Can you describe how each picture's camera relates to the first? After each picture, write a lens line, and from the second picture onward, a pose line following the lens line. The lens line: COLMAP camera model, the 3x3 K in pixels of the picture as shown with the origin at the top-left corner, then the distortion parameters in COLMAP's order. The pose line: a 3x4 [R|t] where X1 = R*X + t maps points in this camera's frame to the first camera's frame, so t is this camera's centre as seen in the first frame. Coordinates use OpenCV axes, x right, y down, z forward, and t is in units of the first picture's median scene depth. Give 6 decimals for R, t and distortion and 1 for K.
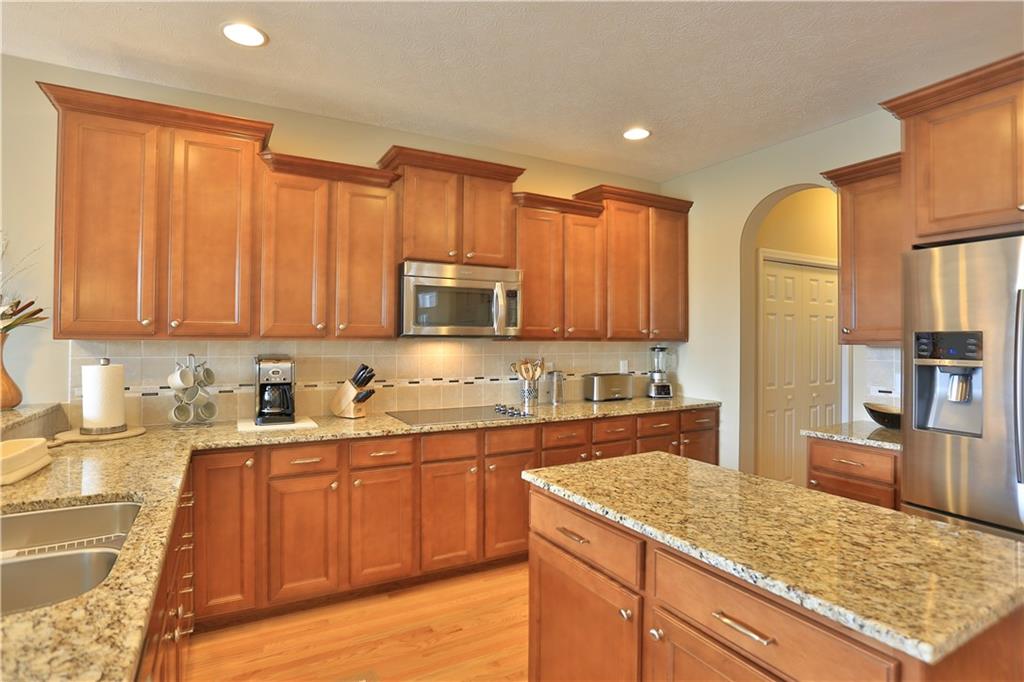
lens RADIAL K [[525.7, 0, 514.4], [0, 525.7, 335.4], [0, 0, 1]] dist [-0.068612, 0.030208]
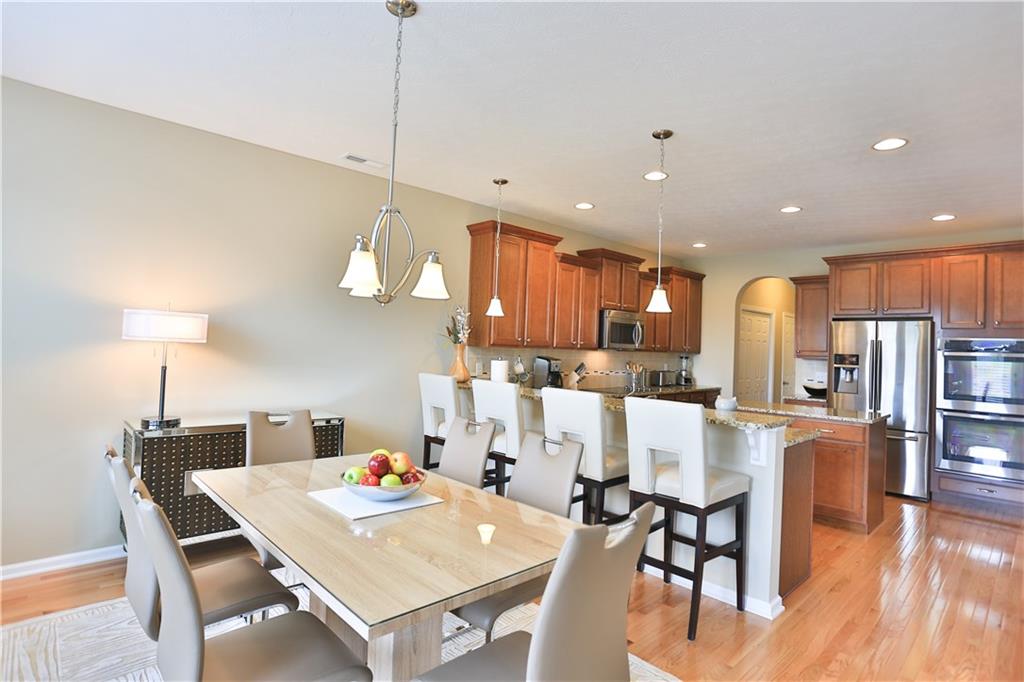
lens RADIAL K [[525.7, 0, 514.4], [0, 525.7, 335.4], [0, 0, 1]] dist [-0.068612, 0.030208]
pose [[0.969274, 0.033101, 0.243744, -0.922447], [-0.030942, 0.999441, -0.012685, -0.010662], [-0.244028, 0.004754, 0.969757, -0.725893]]
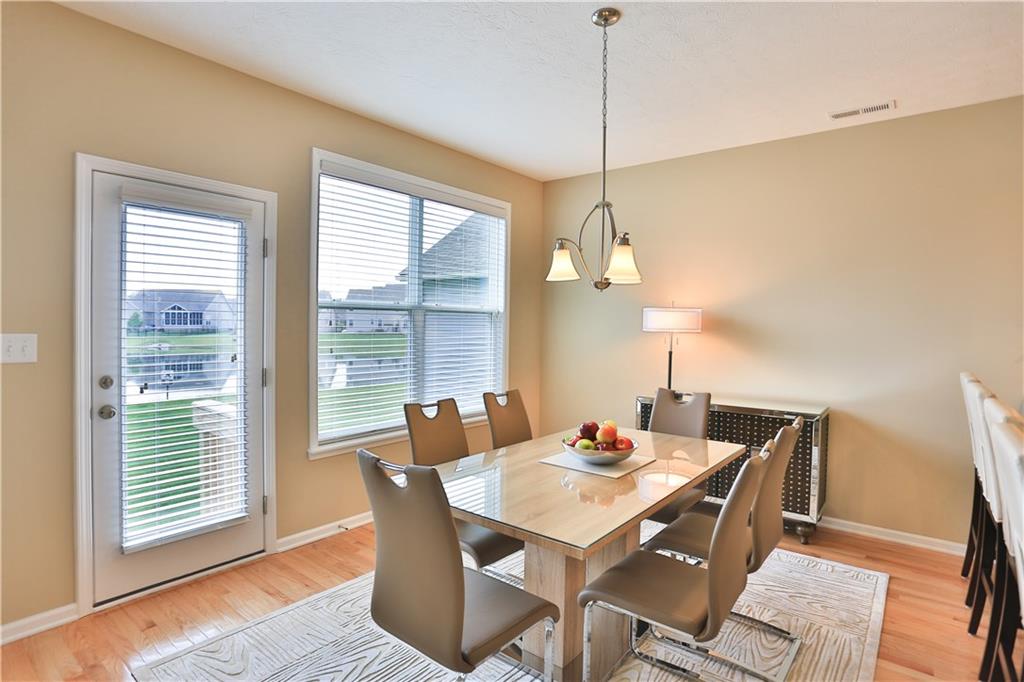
lens RADIAL K [[525.7, 0, 514.4], [0, 525.7, 335.4], [0, 0, 1]] dist [-0.068612, 0.030208]
pose [[0.369457, 0.020729, -0.929017, -0.313295], [-0.011107, 0.999778, 0.017891, -0.000333], [0.929181, 0.003708, 0.369605, -0.447706]]
